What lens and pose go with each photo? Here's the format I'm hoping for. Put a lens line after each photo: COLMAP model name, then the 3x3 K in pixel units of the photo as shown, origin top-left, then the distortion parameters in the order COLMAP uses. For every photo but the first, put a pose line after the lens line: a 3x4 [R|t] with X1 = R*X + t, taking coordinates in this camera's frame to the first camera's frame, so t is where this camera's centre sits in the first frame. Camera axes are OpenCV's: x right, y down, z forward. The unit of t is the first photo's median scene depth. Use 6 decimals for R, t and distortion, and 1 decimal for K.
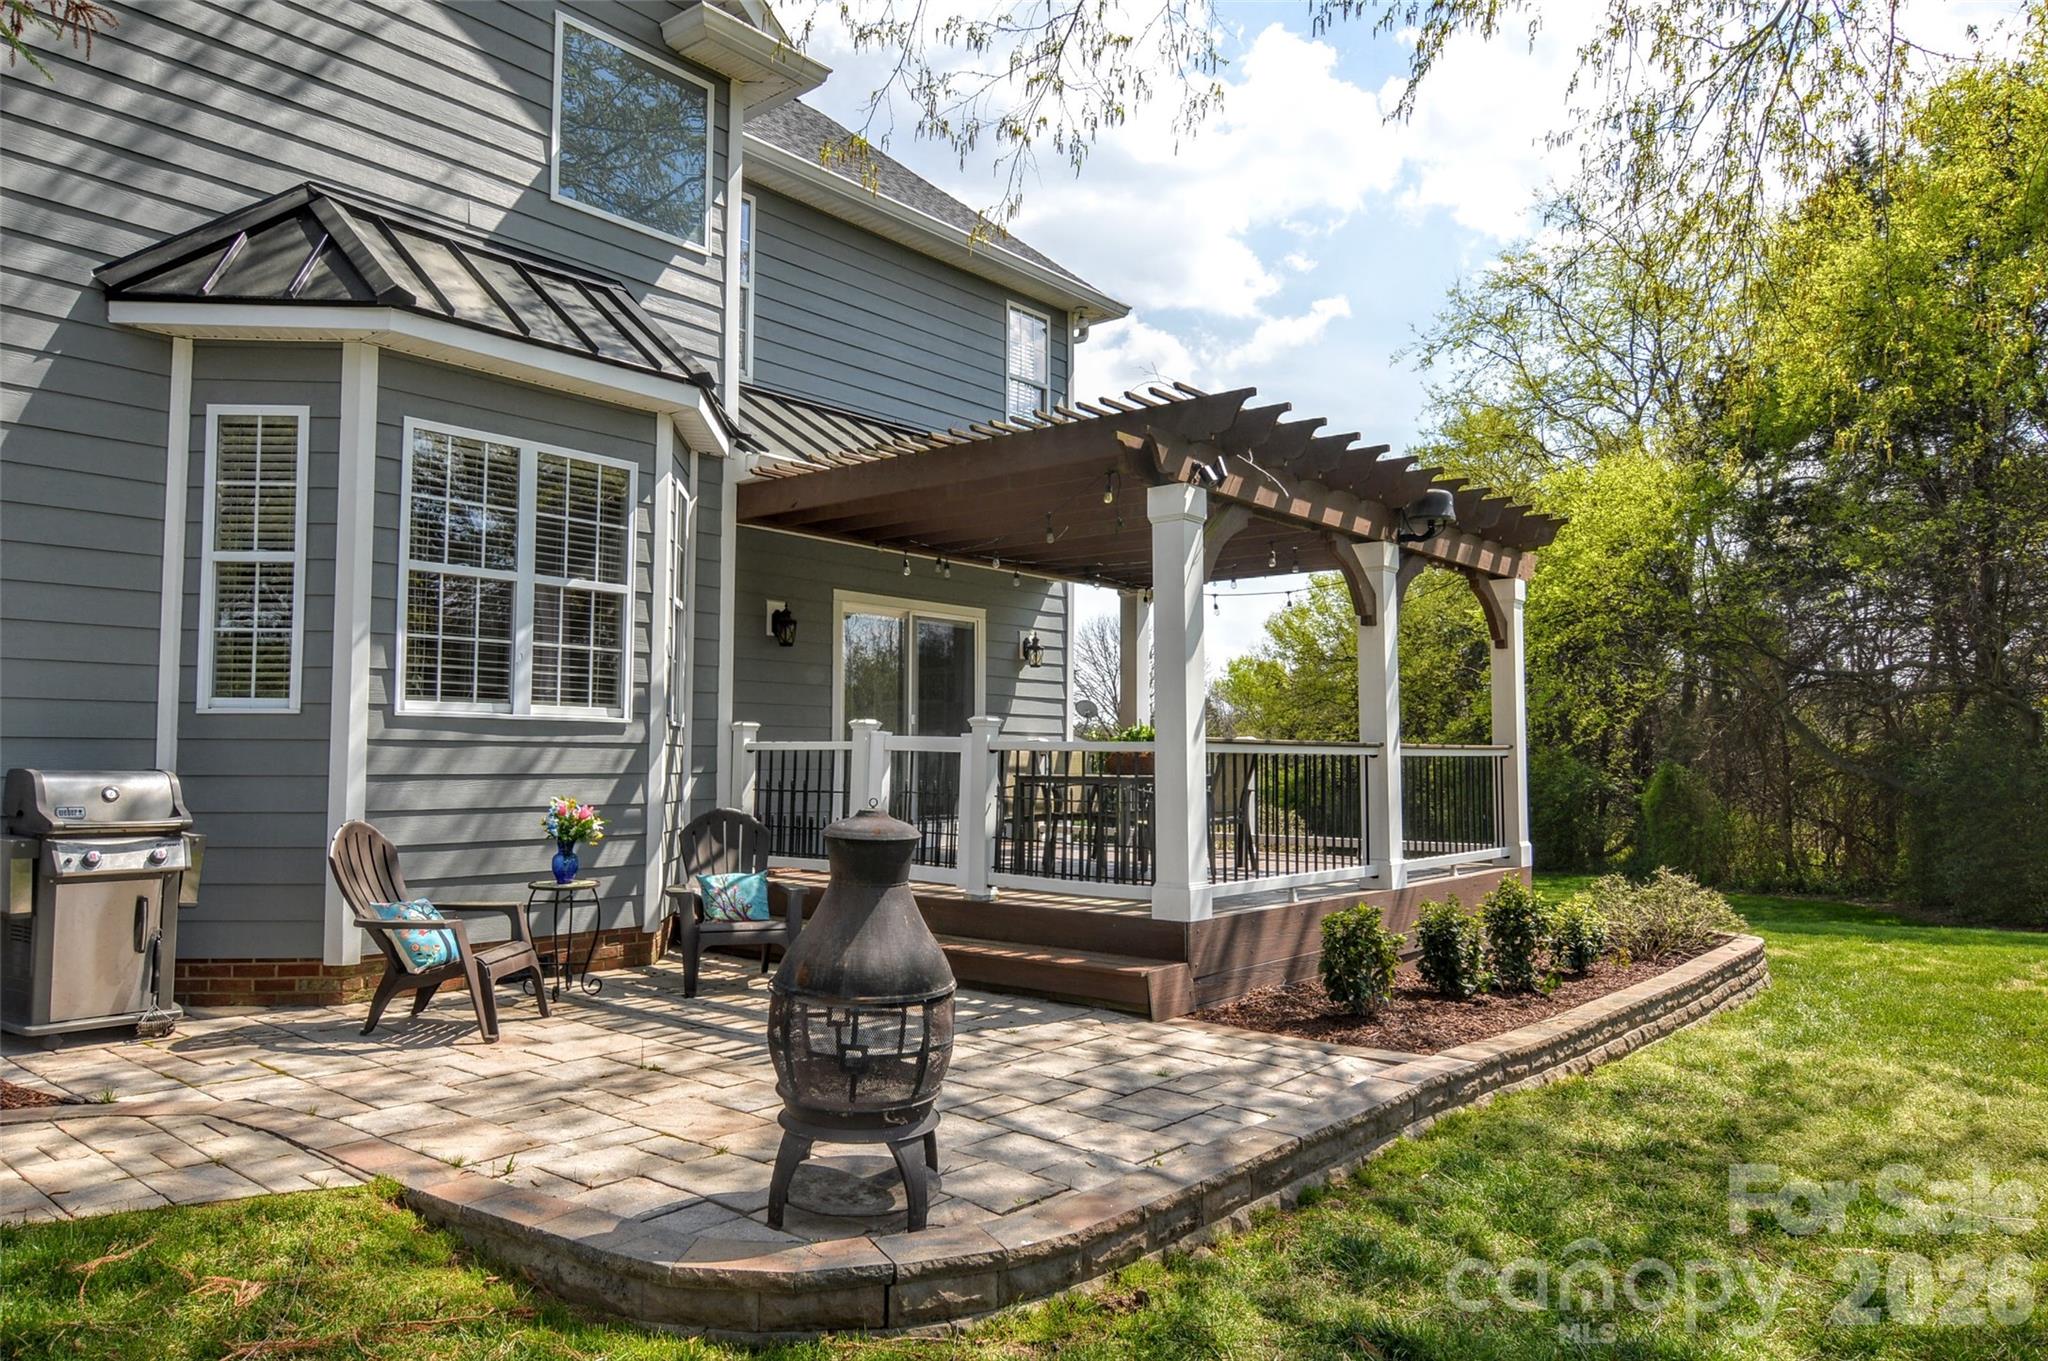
lens RADIAL K [[1354.1, 0, 1025.7], [0, 1354.1, 682.7], [0, 0, 1]] dist [0.006495, -0.025497]
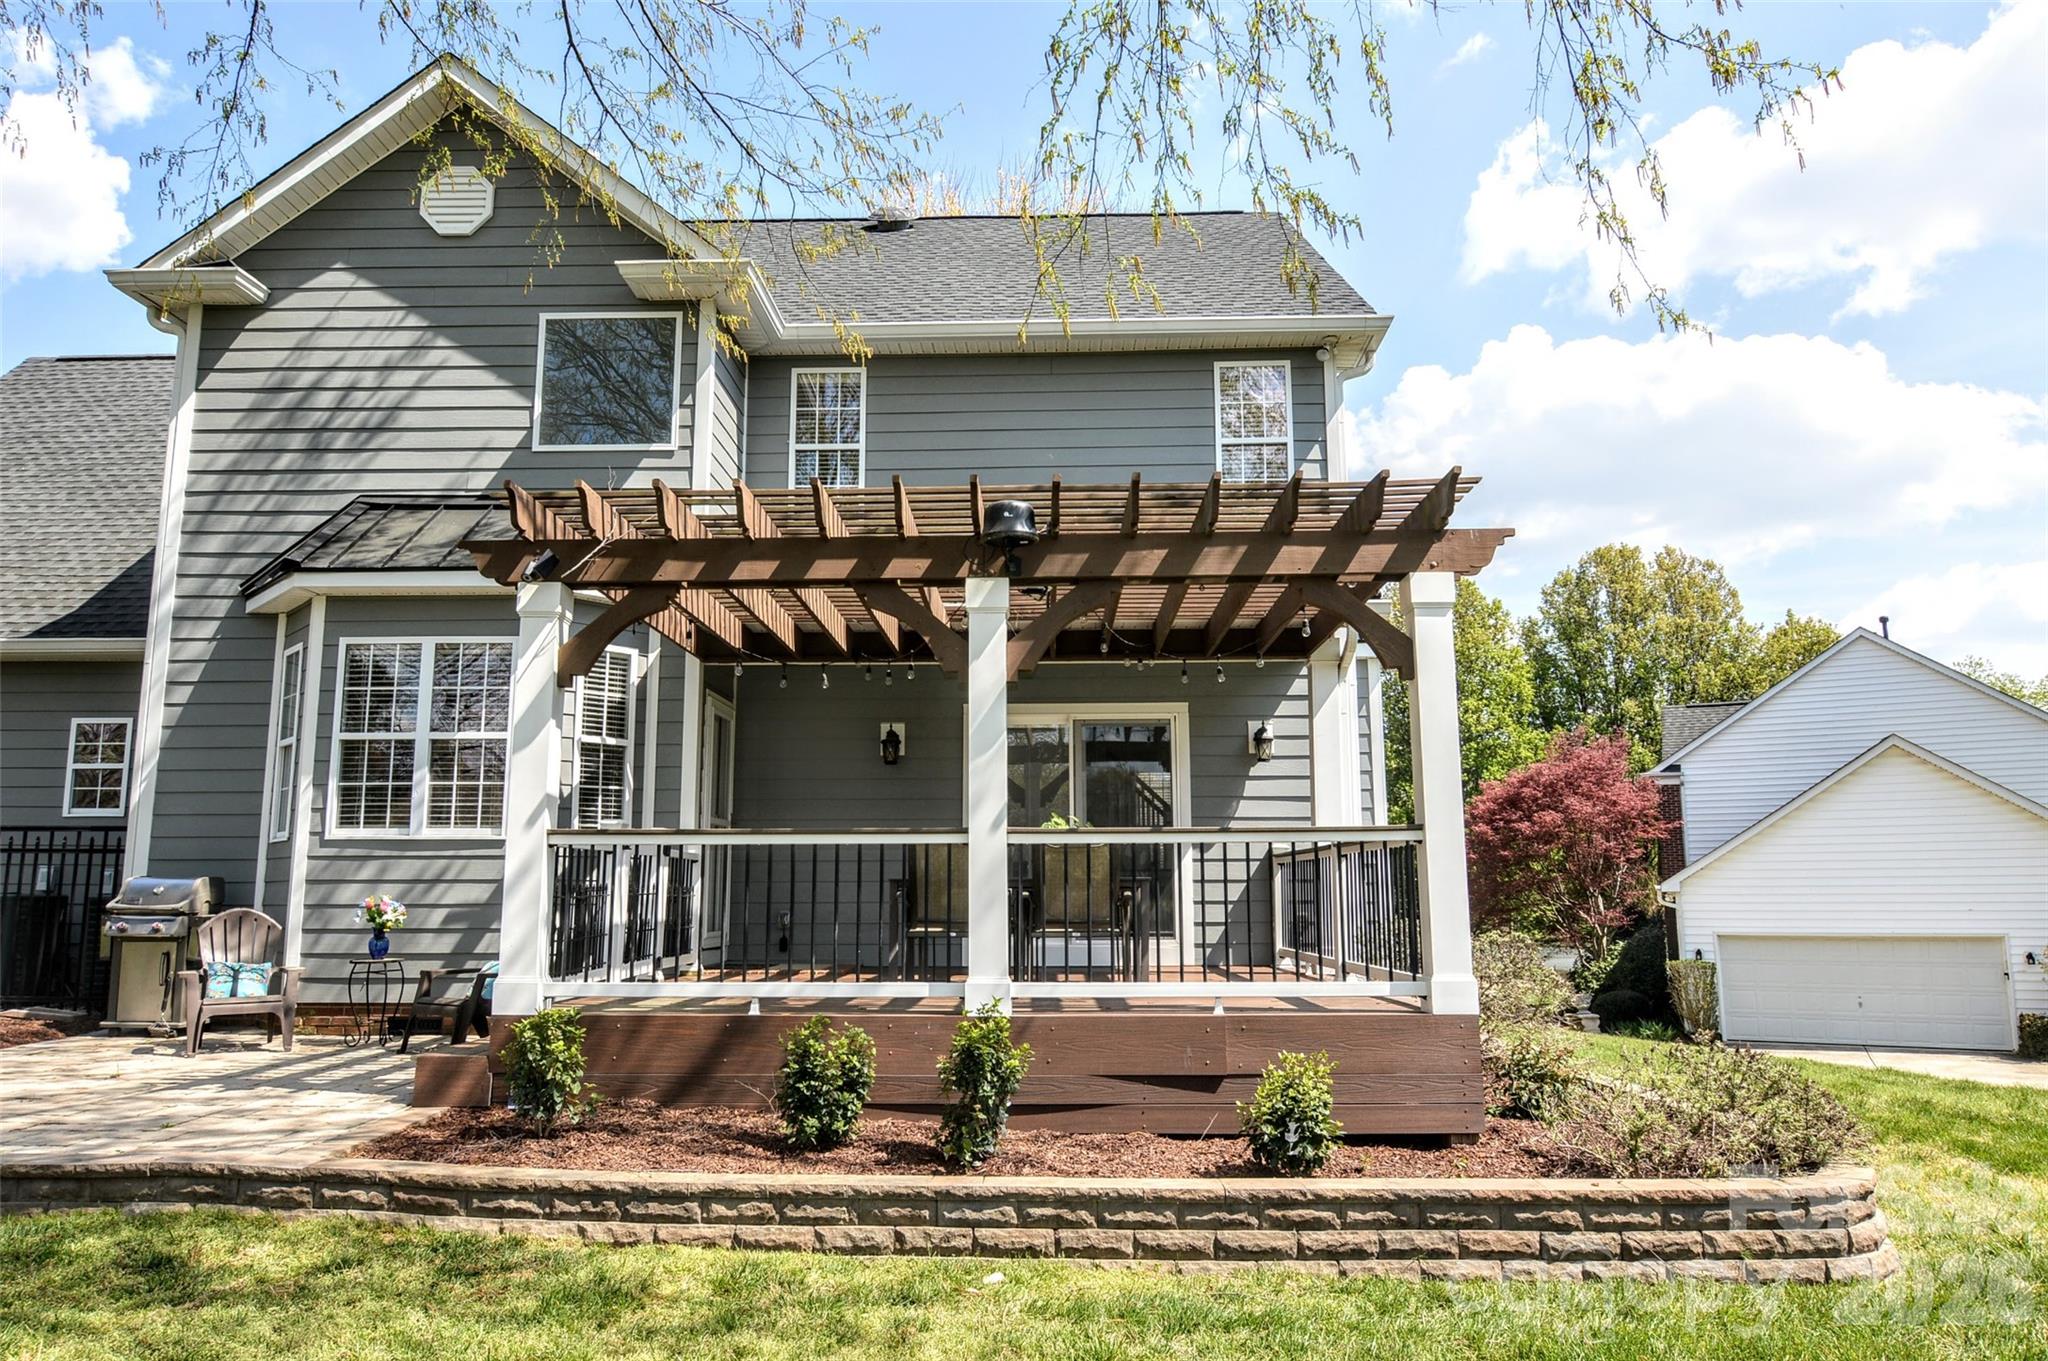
lens RADIAL K [[1354.1, 0, 1019.4], [0, 1354.1, 685.8], [0, 0, 1]] dist [0.006495, -0.025497]
pose [[0.611898, -0.128388, -0.780447, 1.024128], [0.049070, 0.990999, -0.124553, 0.069727], [0.789413, 0.037917, 0.612690, 0.599770]]
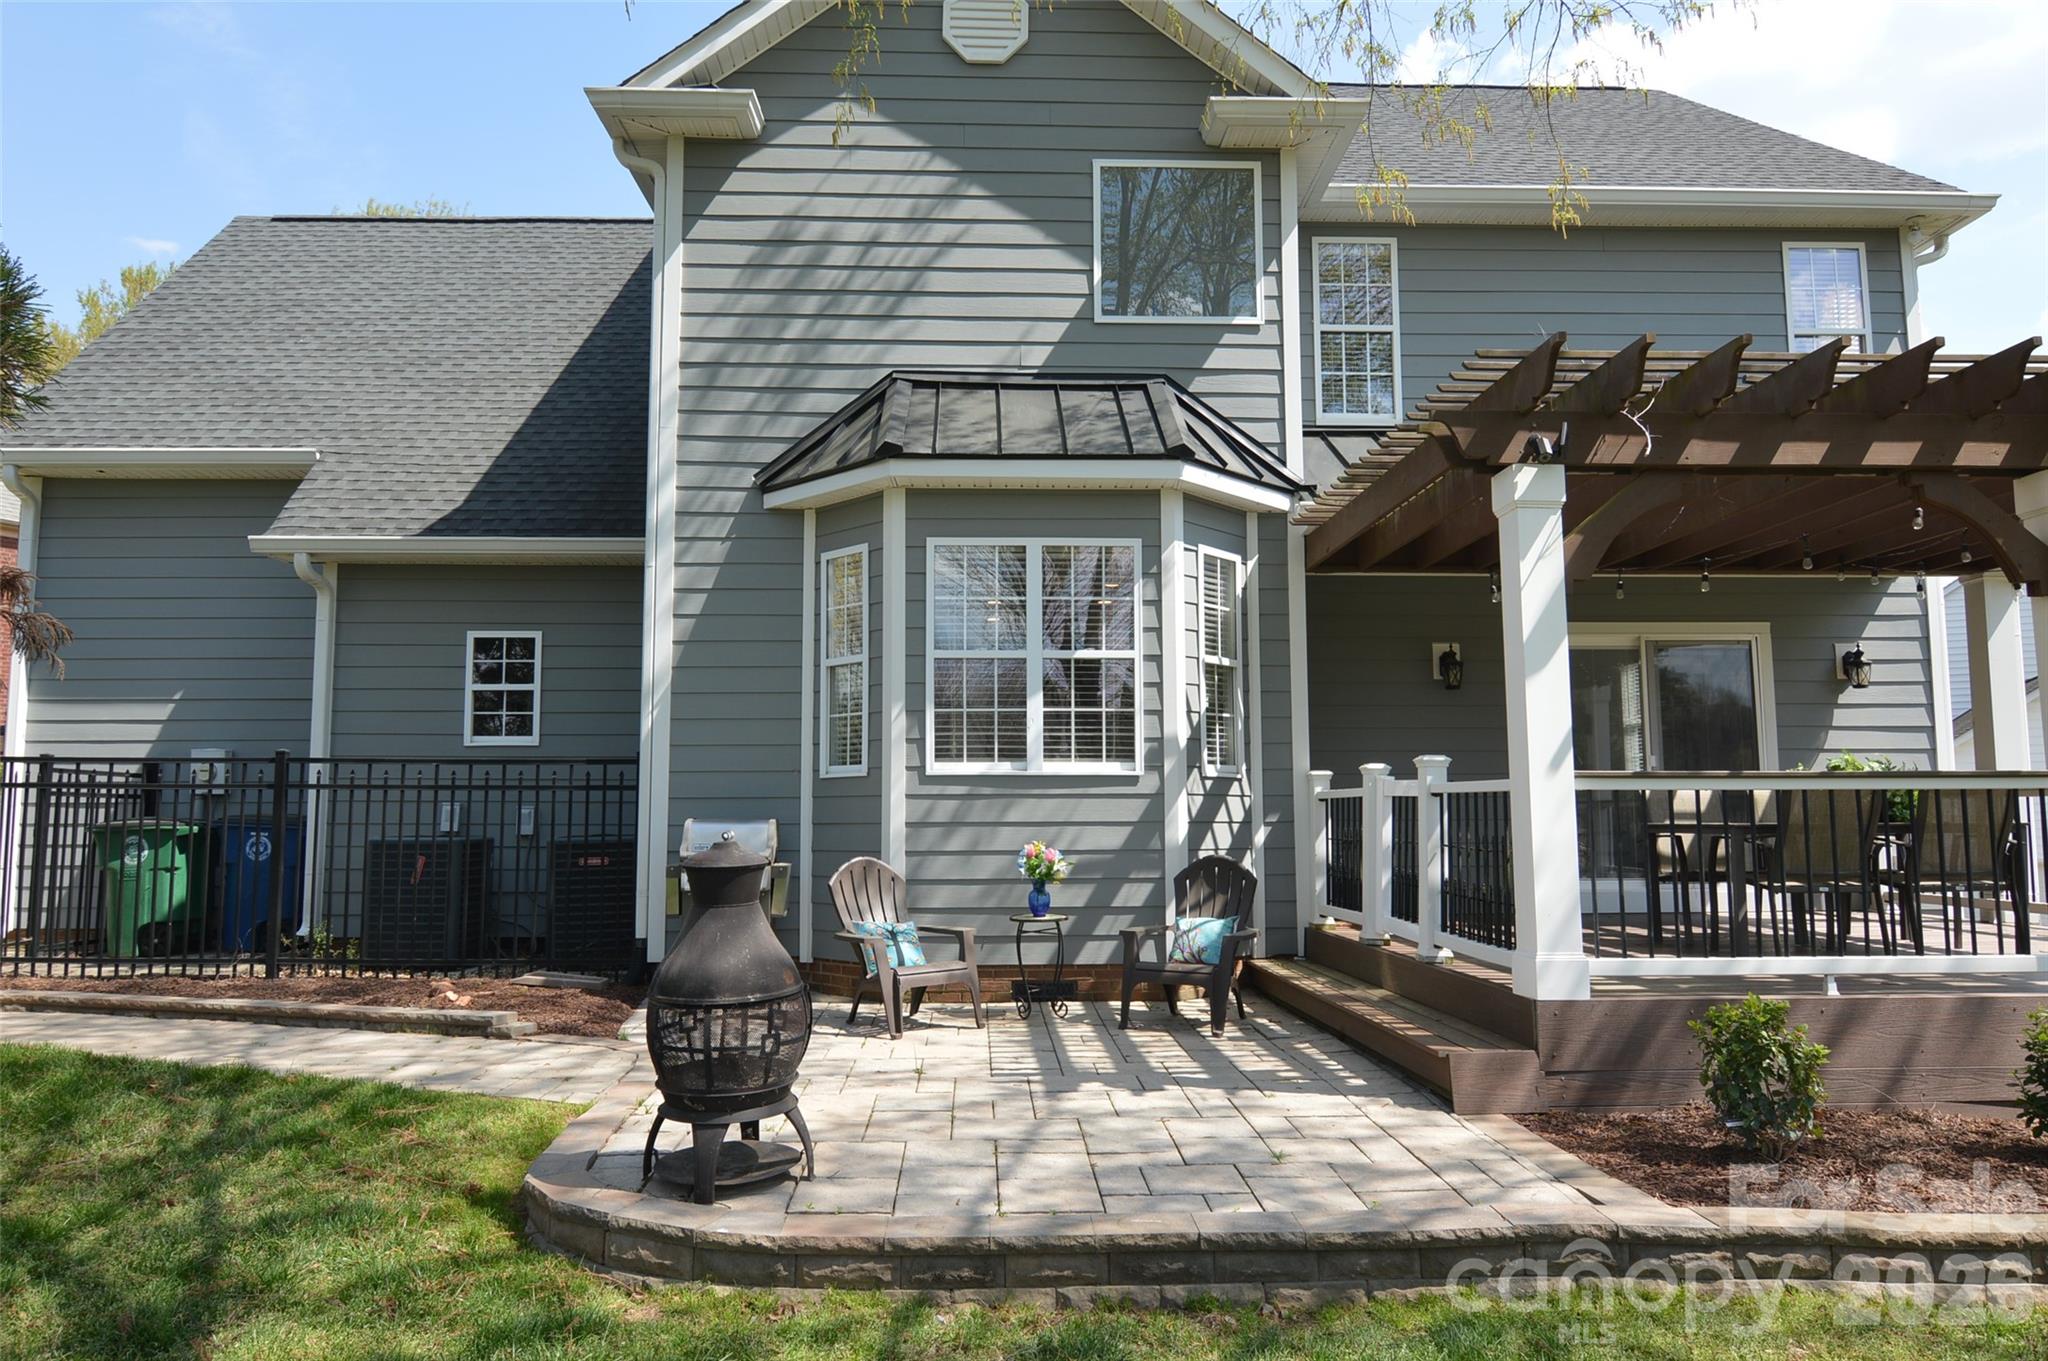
lens RADIAL K [[1354.1, 0, 1018.4], [0, 1354.1, 685.6], [0, 0, 1]] dist [0.006495, -0.025497]
pose [[0.659116, -0.080158, -0.747757, 0.470248], [0.048810, 0.996767, -0.063827, 0.022849], [0.750455, 0.005572, 0.660898, 0.202816]]
